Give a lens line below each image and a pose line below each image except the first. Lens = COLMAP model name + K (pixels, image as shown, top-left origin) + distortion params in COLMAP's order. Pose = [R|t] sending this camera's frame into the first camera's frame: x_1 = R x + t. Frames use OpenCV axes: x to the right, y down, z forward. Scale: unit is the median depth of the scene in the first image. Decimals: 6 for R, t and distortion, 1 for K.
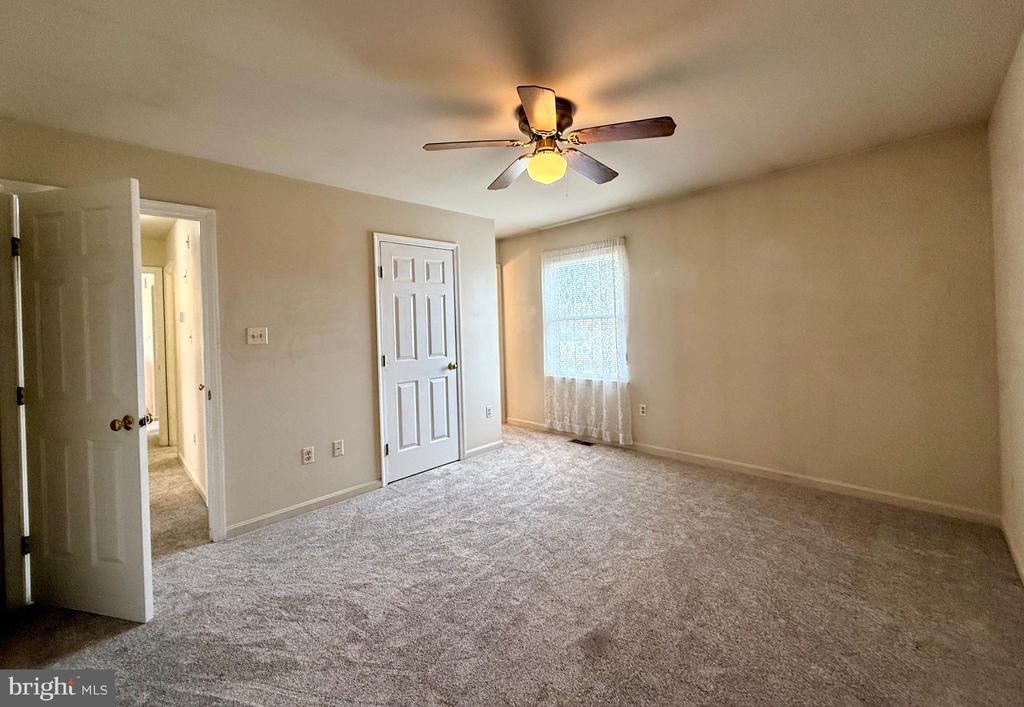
lens RADIAL K [[408.6, 0, 489.7], [0, 408.6, 329.6], [0, 0, 1]] dist [0.003599, 0.000201]
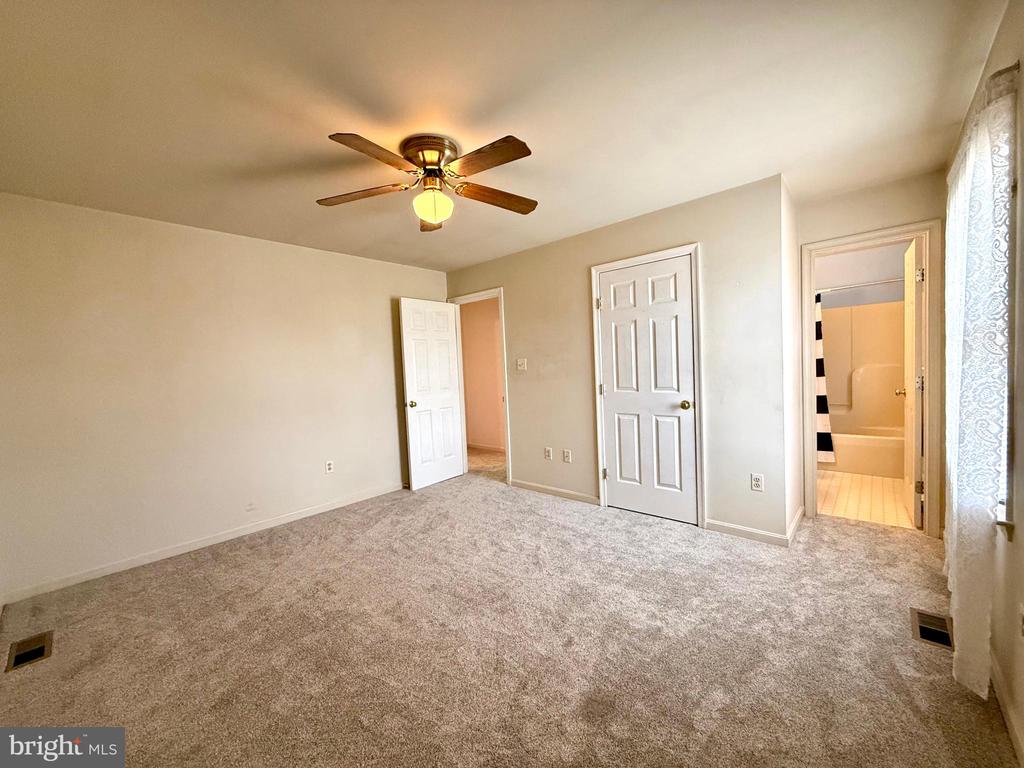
lens RADIAL K [[404.3, 0, 509.3], [0, 404.3, 380.8], [0, 0, 1]] dist [-0.007631, 0.000478]
pose [[0.067887, 0.076034, -0.994792, 0.726780], [0.039747, 0.996094, 0.078846, -0.035383], [0.996901, -0.044892, 0.064599, 0.675419]]
